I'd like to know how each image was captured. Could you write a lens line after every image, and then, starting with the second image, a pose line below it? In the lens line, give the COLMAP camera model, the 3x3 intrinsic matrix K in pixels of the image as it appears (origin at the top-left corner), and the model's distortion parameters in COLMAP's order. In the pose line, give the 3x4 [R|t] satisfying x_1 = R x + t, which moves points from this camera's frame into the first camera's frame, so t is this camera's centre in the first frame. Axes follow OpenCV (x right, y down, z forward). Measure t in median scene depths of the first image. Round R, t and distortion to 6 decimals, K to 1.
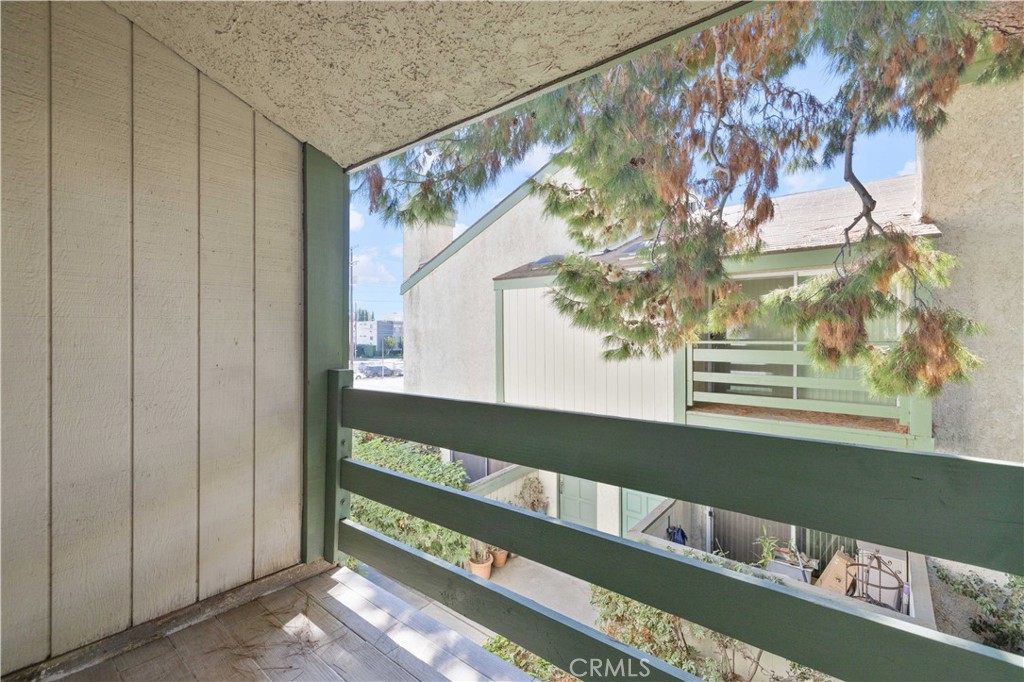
lens RADIAL K [[434.0, 0, 516.6], [0, 434.0, 337.8], [0, 0, 1]] dist [-0.001059, 0.000642]
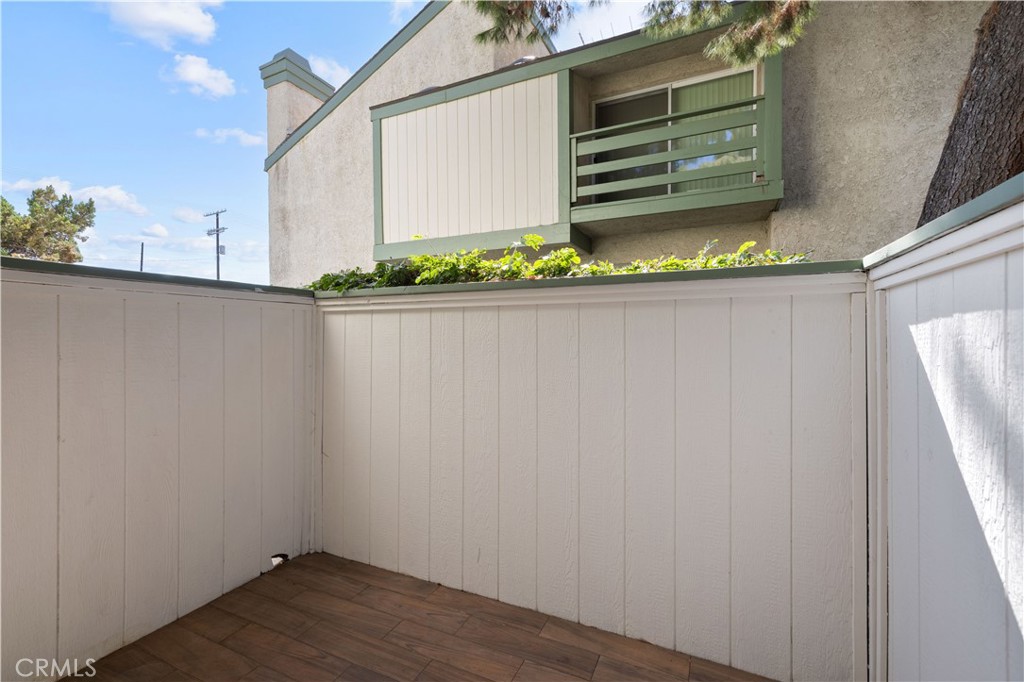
lens RADIAL K [[434.0, 0, 512.8], [0, 434.0, 342.7], [0, 0, 1]] dist [-0.001059, 0.000642]
pose [[0.974328, -0.007124, 0.225019, 0.029393], [0.004511, 0.999916, 0.012126, 0.348047], [-0.225087, -0.010799, 0.974279, 0.049307]]
